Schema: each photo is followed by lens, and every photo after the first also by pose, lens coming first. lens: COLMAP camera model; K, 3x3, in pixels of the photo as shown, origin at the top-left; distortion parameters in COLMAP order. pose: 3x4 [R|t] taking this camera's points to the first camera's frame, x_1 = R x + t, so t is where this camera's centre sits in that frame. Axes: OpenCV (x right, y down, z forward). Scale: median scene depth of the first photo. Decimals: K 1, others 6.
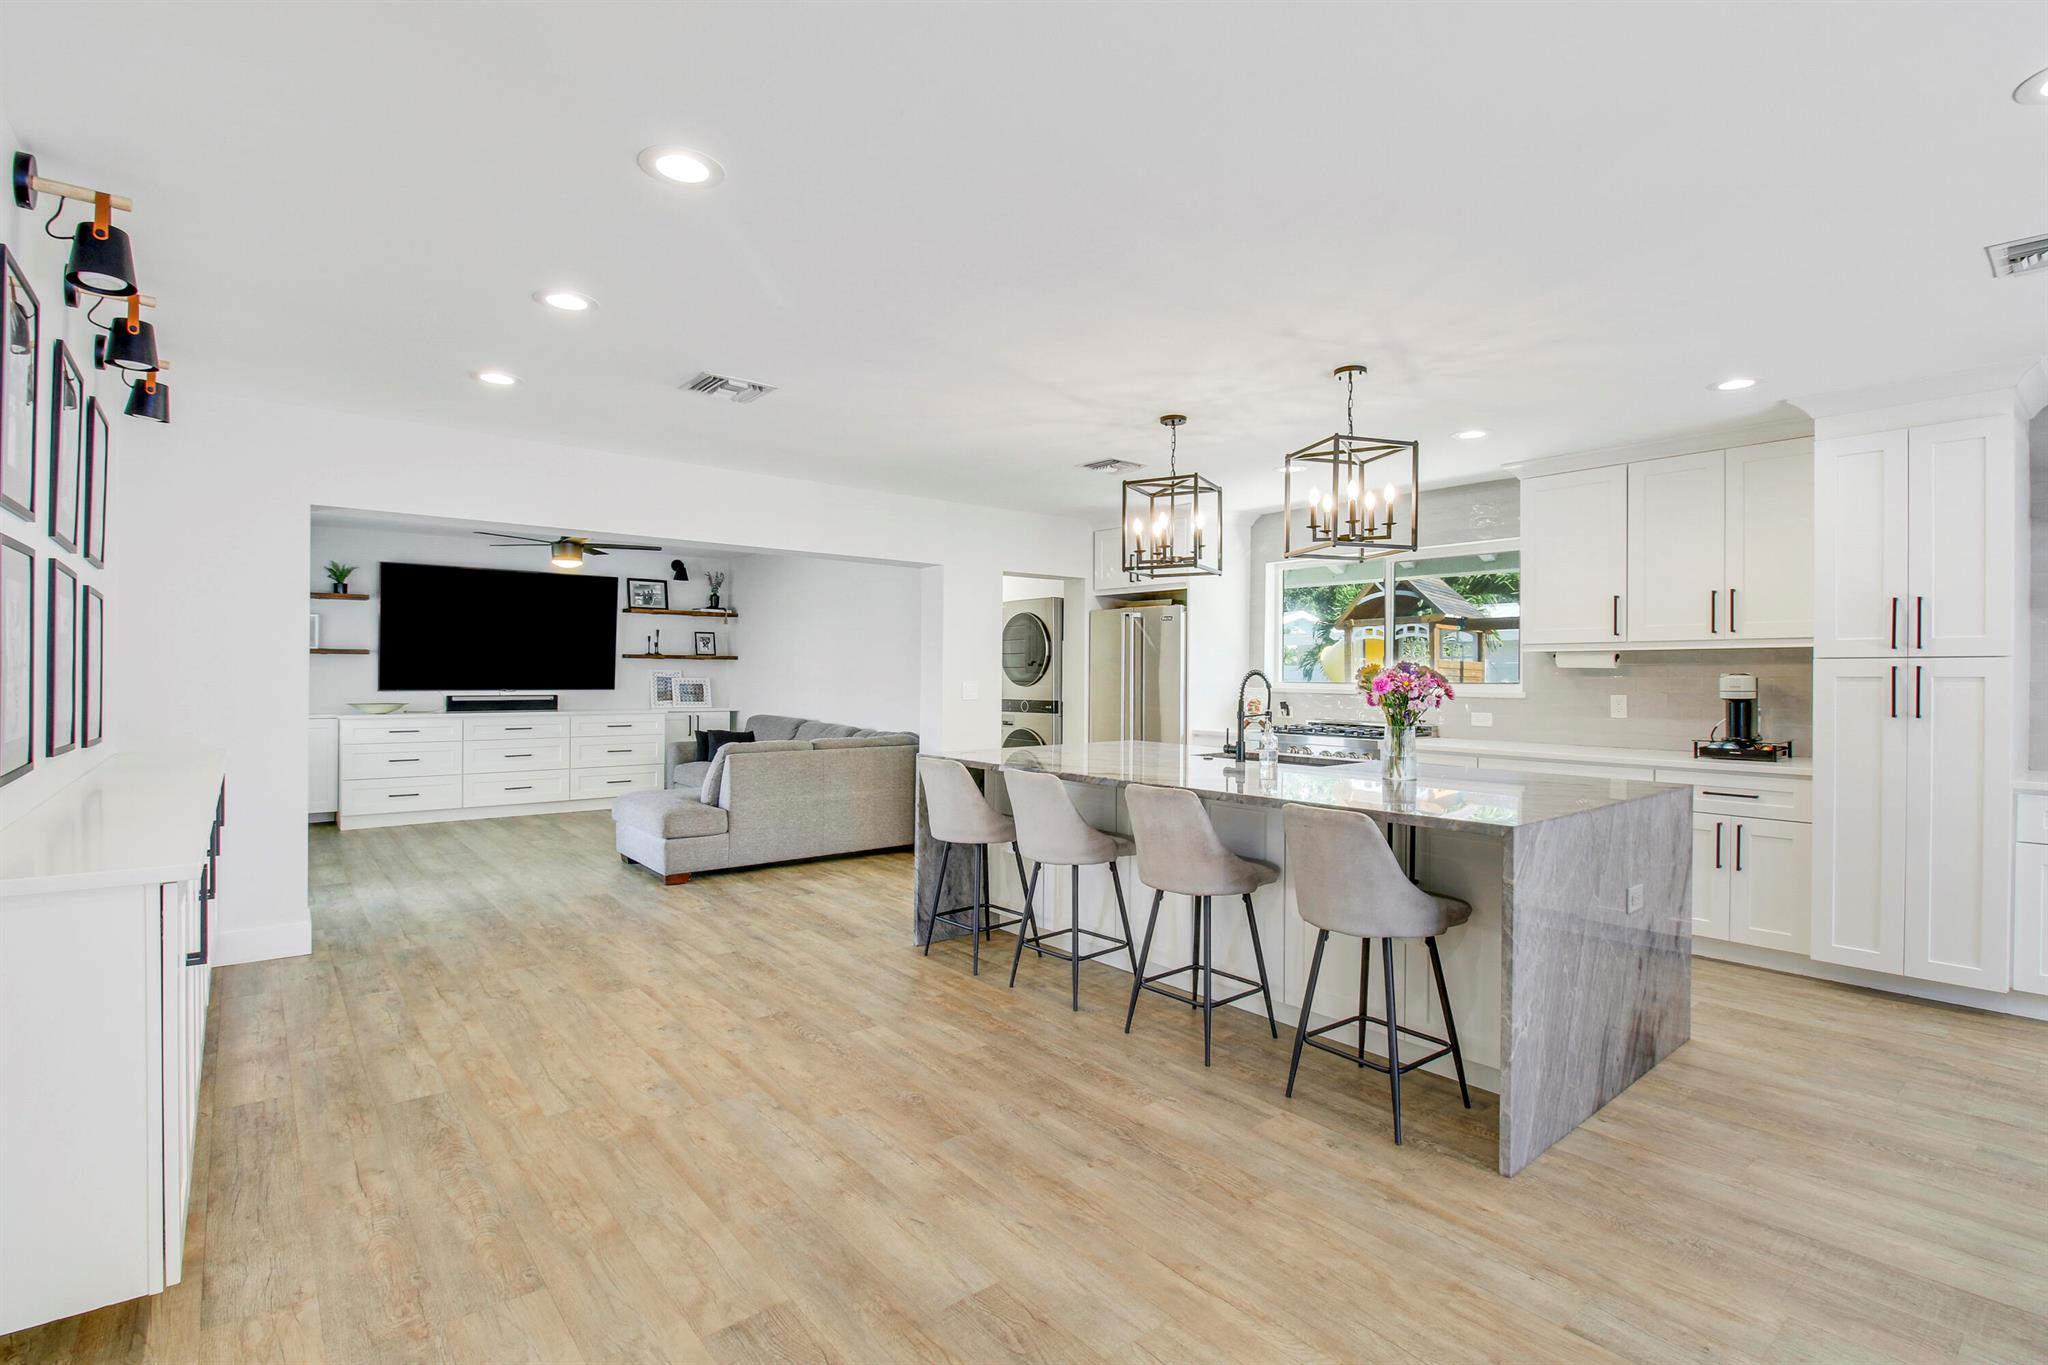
lens RADIAL K [[966.2, 0, 1021.9], [0, 966.2, 674.2], [0, 0, 1]] dist [-0.003648, -0.010650]
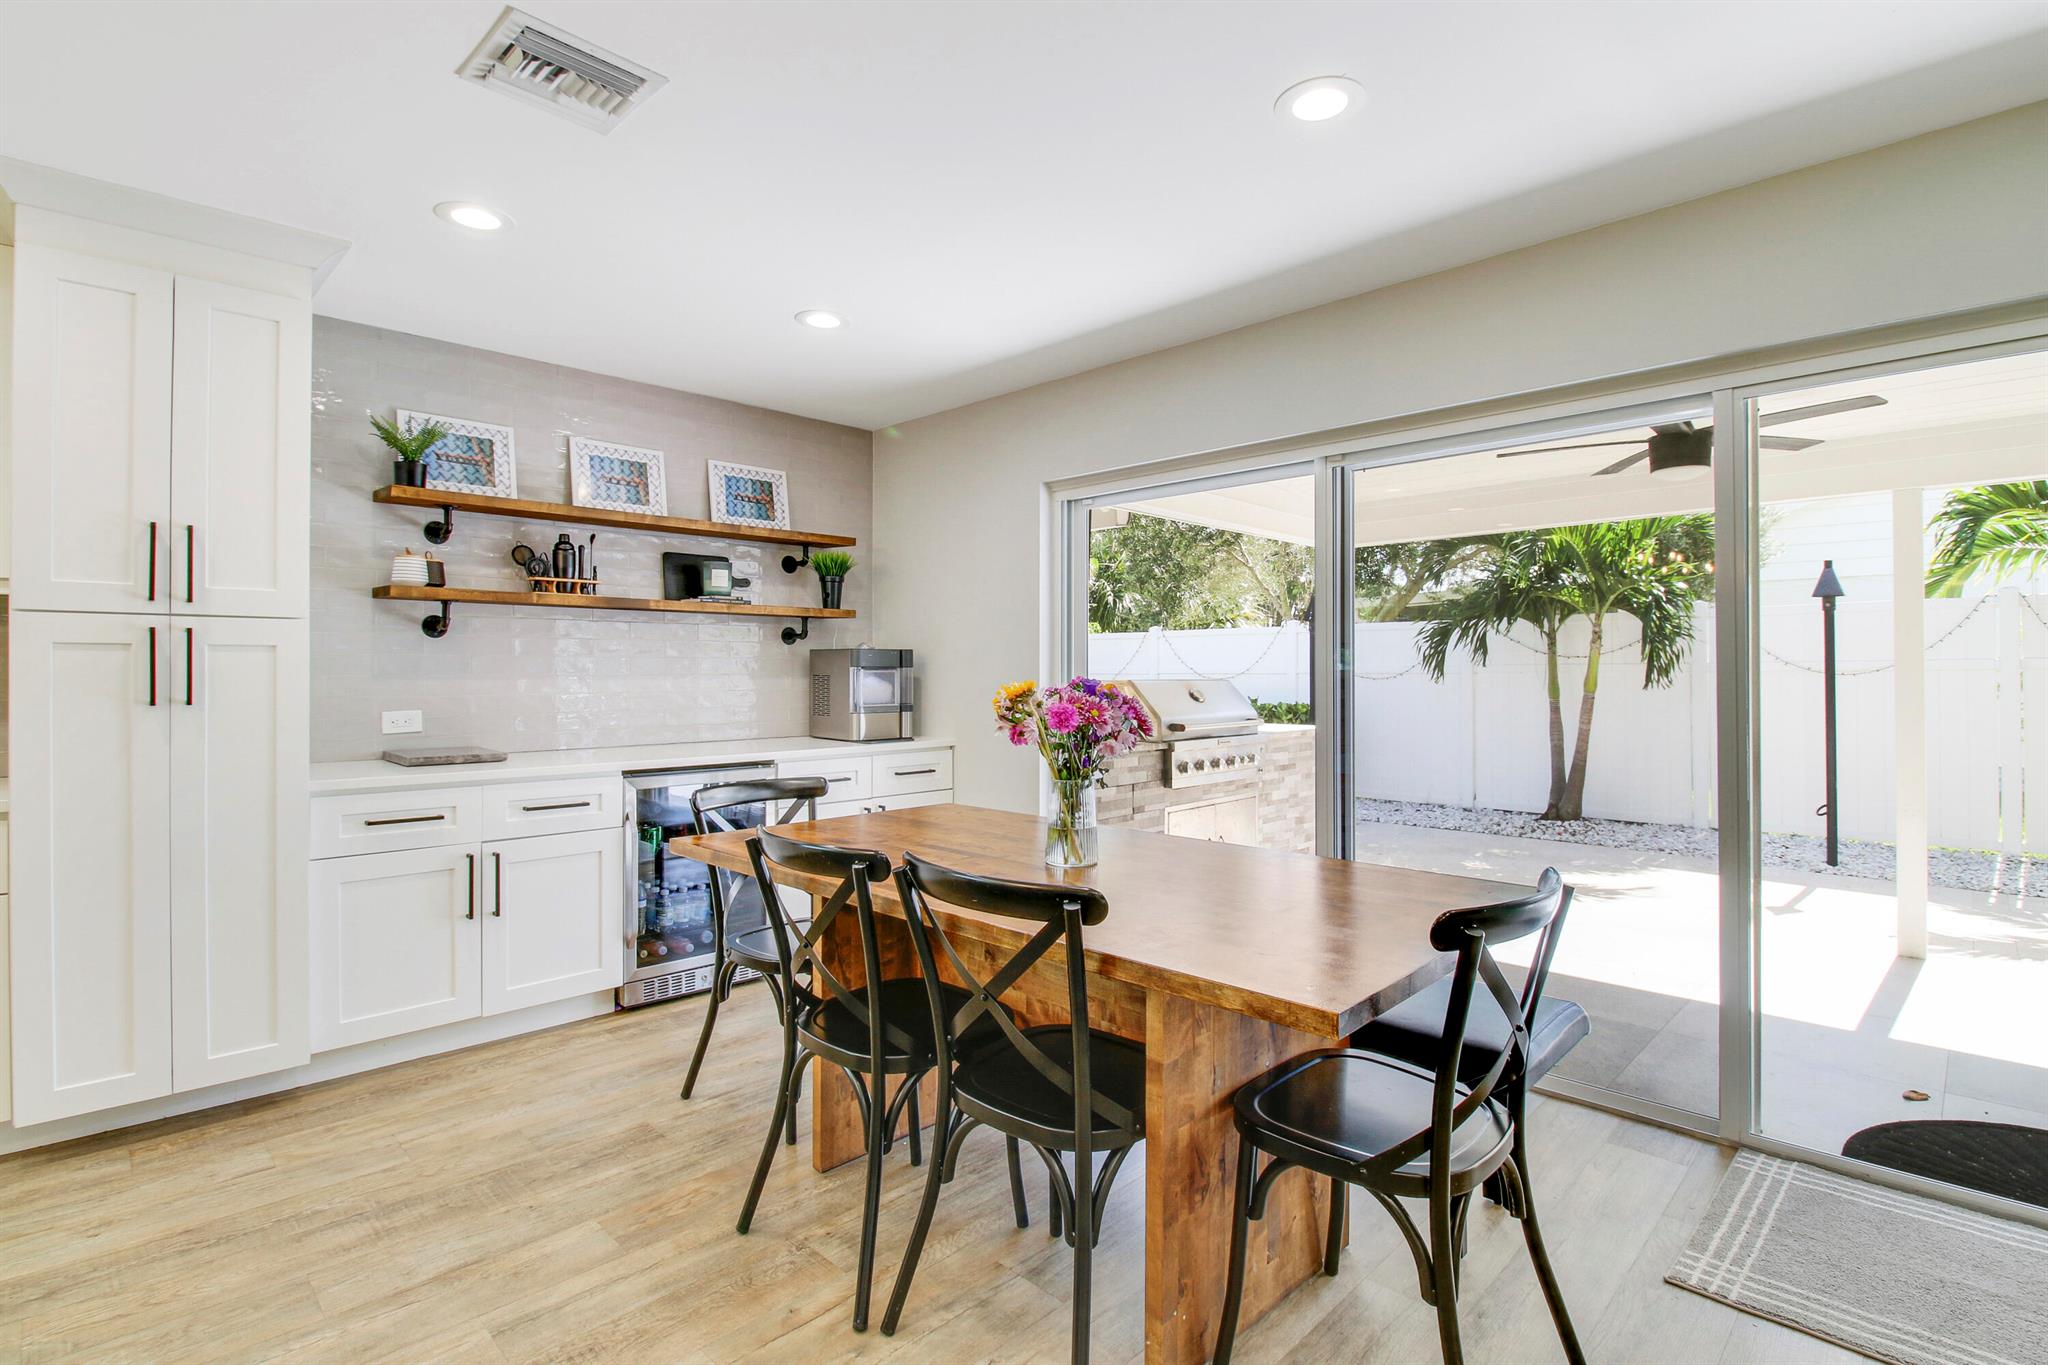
lens RADIAL K [[966.2, 0, 1031.0], [0, 966.2, 661.4], [0, 0, 1]] dist [-0.003648, -0.010650]
pose [[-0.111194, 0.002375, 0.993796, 0.190675], [-0.004818, 0.999984, -0.002929, 0.013616], [-0.993787, -0.005114, -0.111181, 0.460346]]
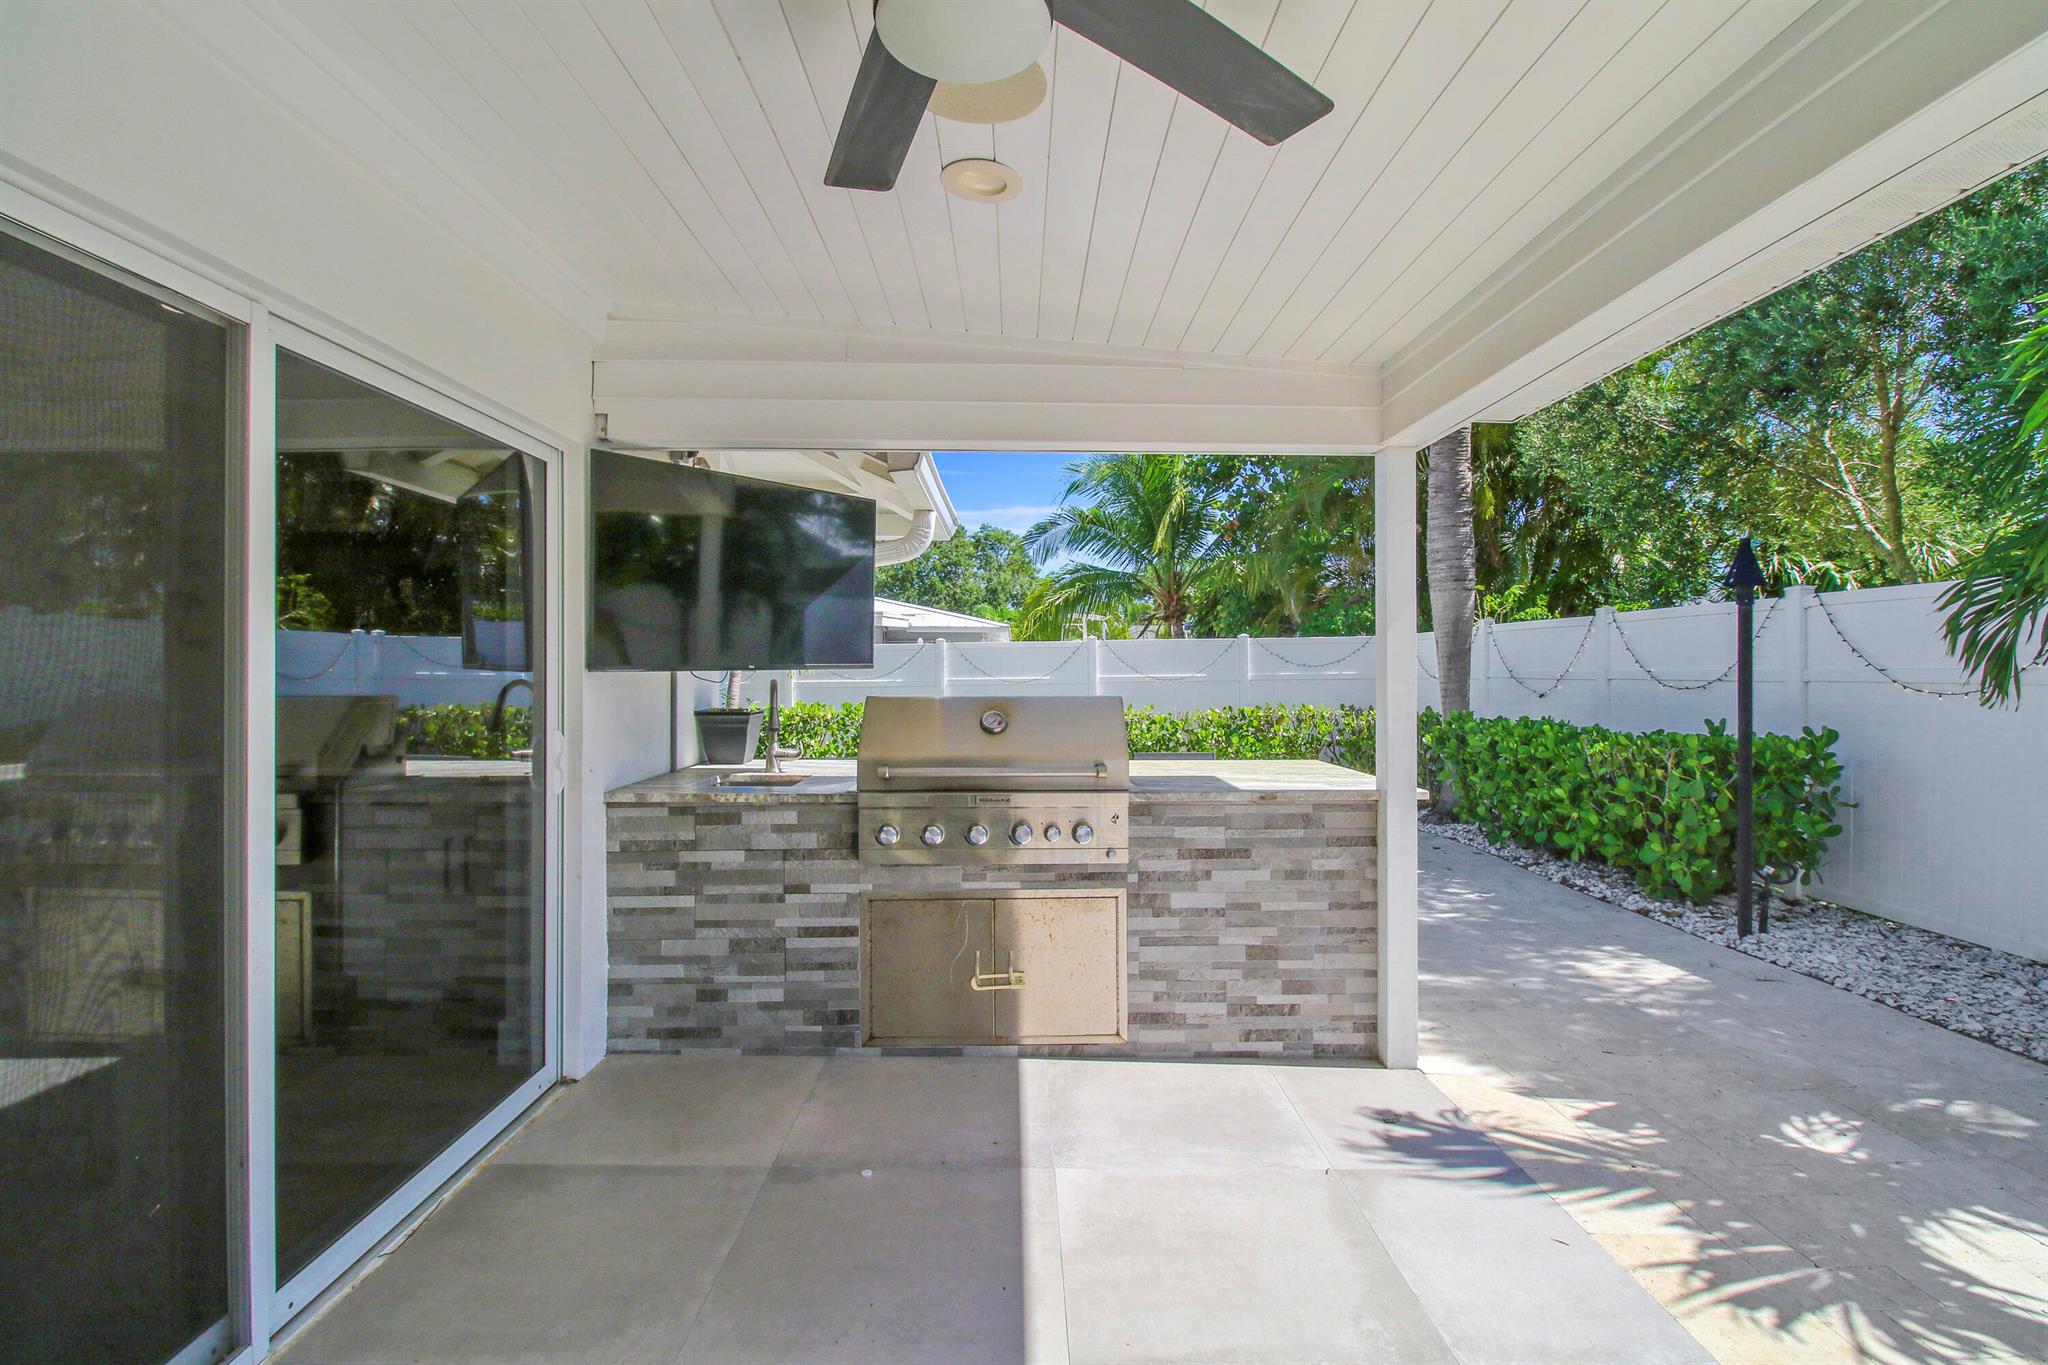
lens RADIAL K [[965.1, 0, 1045.4], [0, 965.1, 670.2], [0, 0, 1]] dist [-0.004733, -0.006194]
pose [[0.608729, -0.006081, 0.793355, 0.881268], [0.002342, 0.999980, 0.005868, 0.005751], [-0.793374, -0.001714, 0.608731, -0.499847]]
